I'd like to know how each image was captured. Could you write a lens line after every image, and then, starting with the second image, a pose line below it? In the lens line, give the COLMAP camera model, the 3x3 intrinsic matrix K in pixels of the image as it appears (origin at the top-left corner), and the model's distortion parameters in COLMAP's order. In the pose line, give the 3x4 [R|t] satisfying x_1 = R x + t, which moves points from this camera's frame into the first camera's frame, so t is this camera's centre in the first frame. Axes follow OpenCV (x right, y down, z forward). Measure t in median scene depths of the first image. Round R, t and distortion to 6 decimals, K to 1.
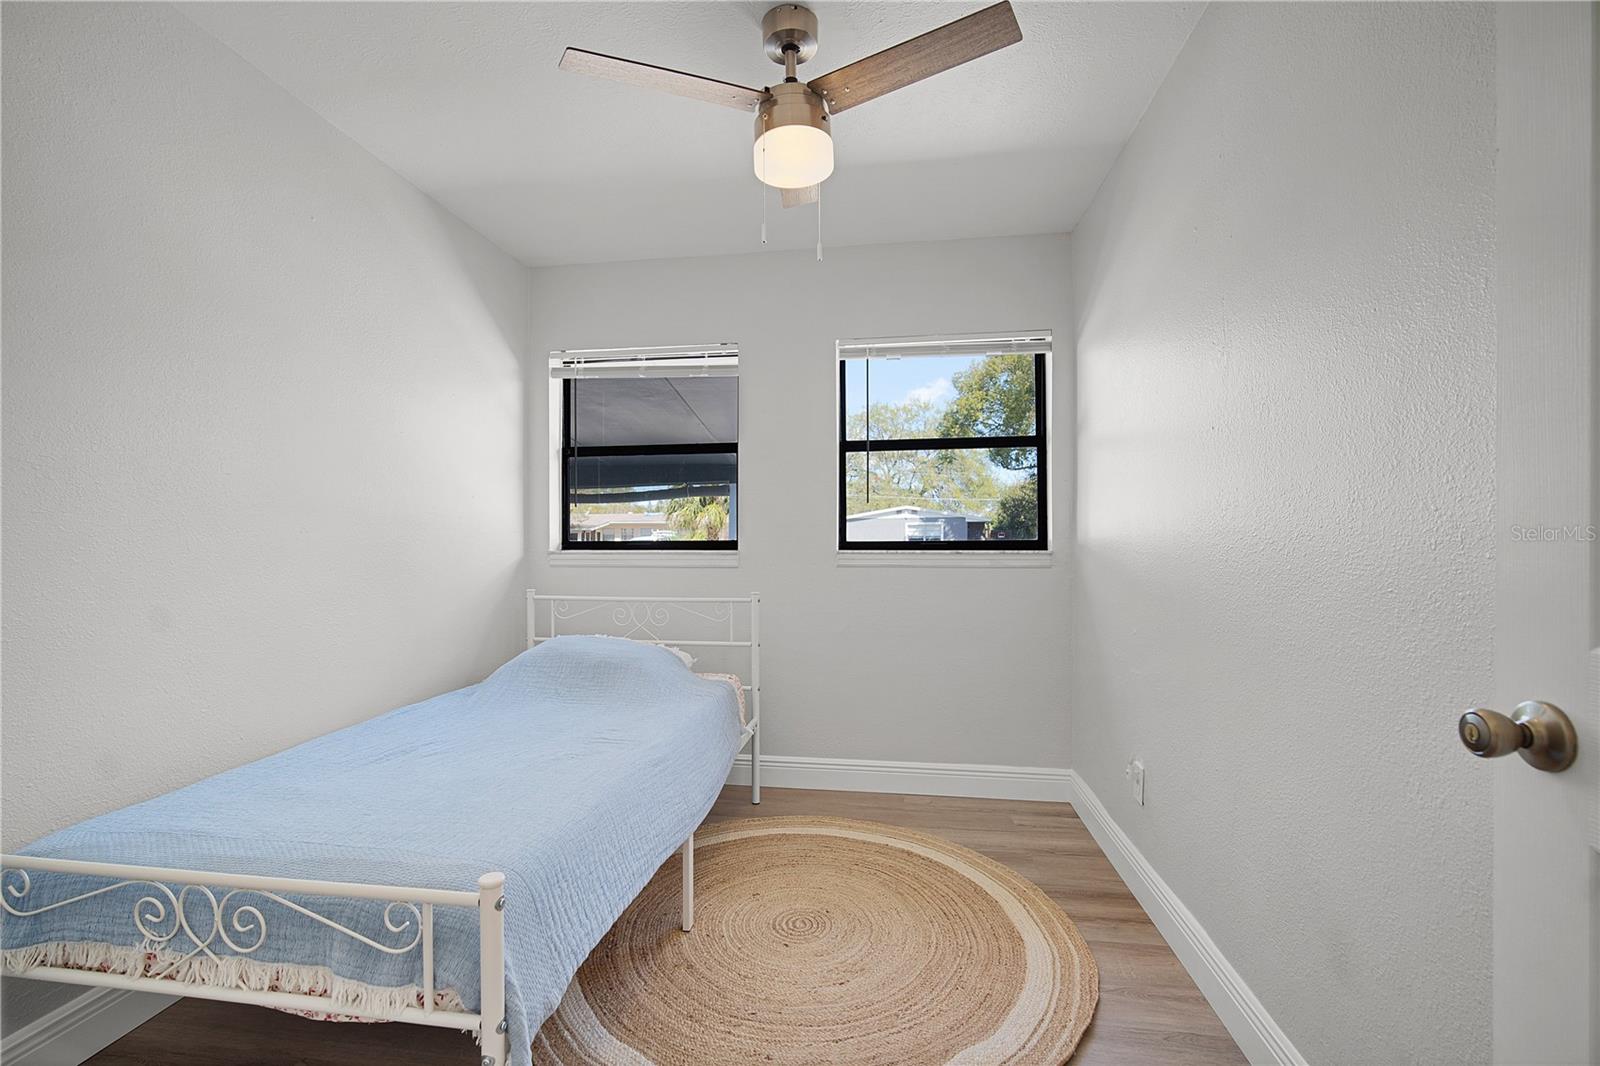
lens RADIAL K [[695.5, 0, 797.3], [0, 695.5, 533.0], [0, 0, 1]] dist [-0.010093, 0.003893]
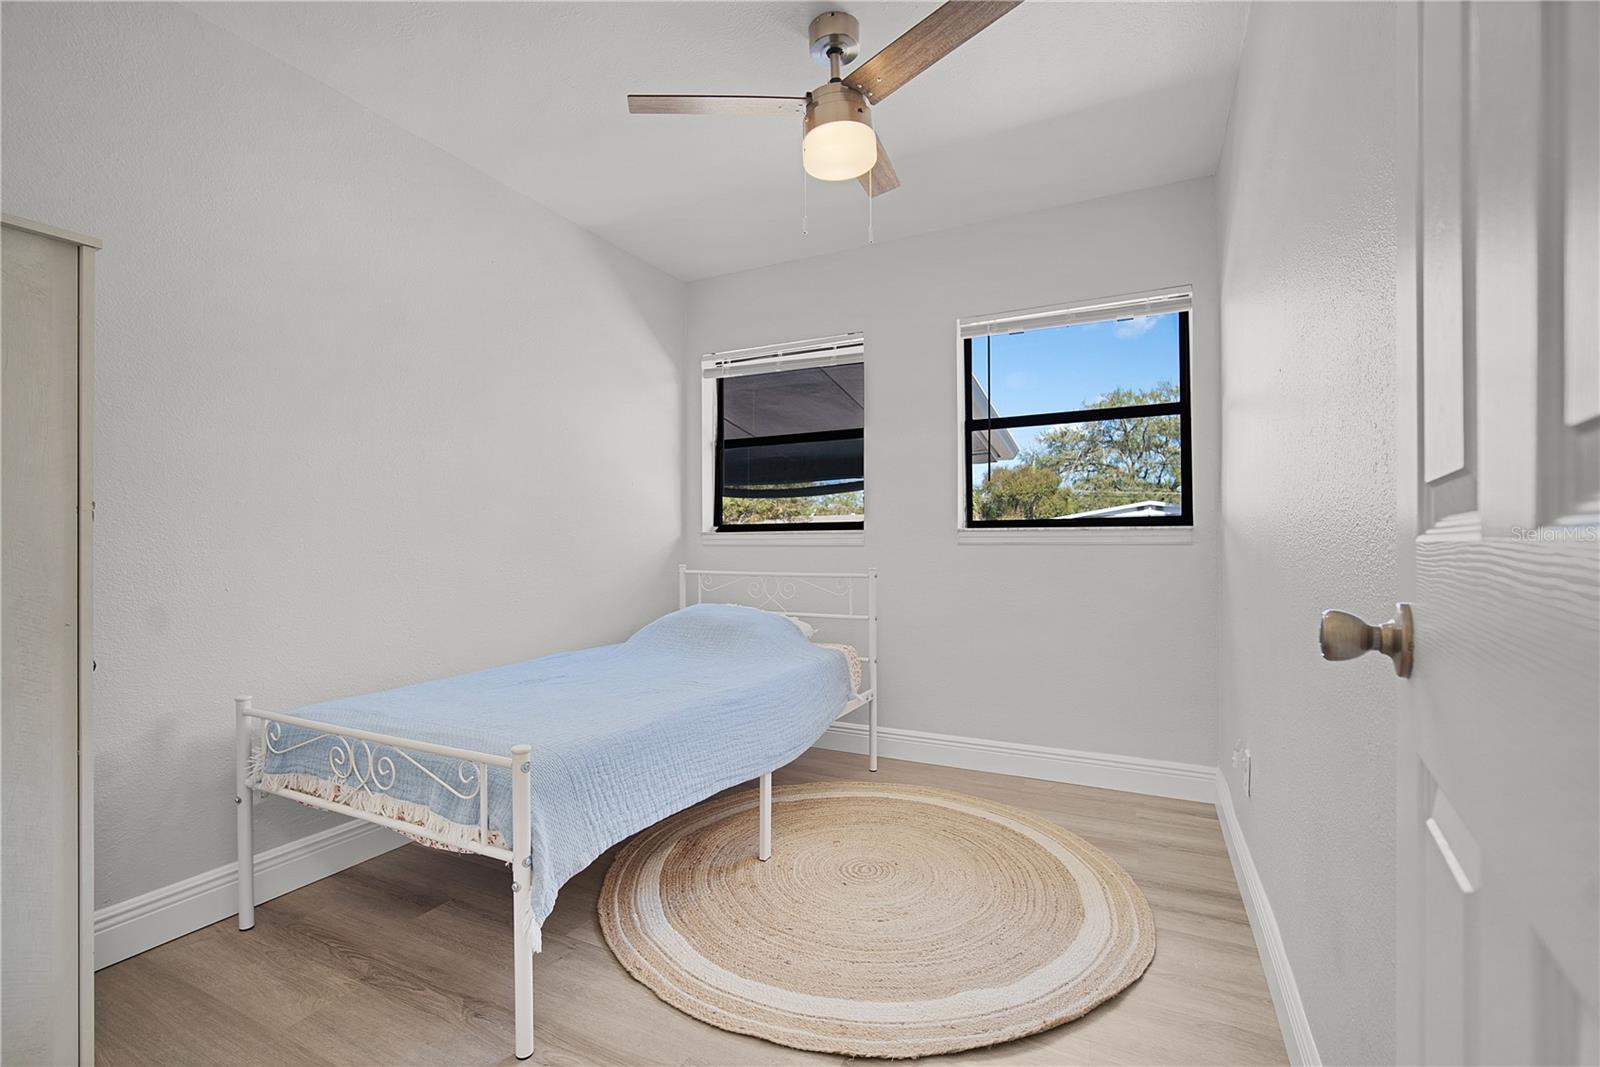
lens RADIAL K [[695.8, 0, 792.0], [0, 695.8, 526.9], [0, 0, 1]] dist [-0.004904, -0.000209]
pose [[0.951014, -0.007978, -0.309046, 0.255274], [0.005918, 0.999954, -0.007604, 0.053236], [0.309092, 0.005403, 0.951017, -0.051564]]
